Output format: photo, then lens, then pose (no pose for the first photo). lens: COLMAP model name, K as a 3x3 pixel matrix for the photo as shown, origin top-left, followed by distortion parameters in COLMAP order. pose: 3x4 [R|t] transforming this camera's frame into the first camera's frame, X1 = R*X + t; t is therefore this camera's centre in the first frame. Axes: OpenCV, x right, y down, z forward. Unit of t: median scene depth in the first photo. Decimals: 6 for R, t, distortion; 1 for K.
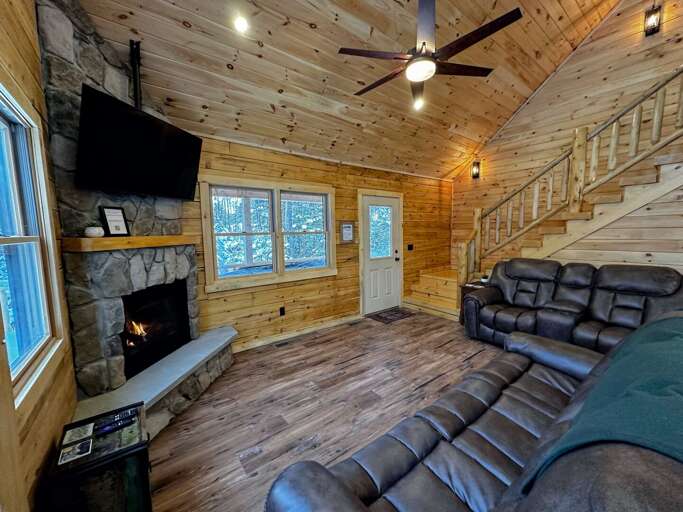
lens RADIAL K [[273.1, 0, 348.9], [0, 273.1, 255.0], [0, 0, 1]] dist [-0.002837, -0.000193]
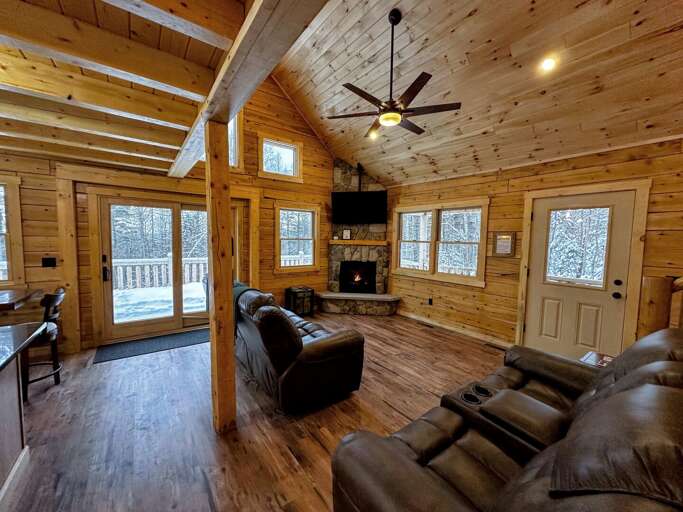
lens RADIAL K [[269.1, 0, 332.9], [0, 269.1, 255.5], [0, 0, 1]] dist [0.000802, 0.000242]
pose [[-0.041988, 0.077569, -0.996102, 1.104274], [-0.110496, 0.990505, 0.081791, -0.070835], [0.992989, 0.113499, -0.033018, 0.584343]]
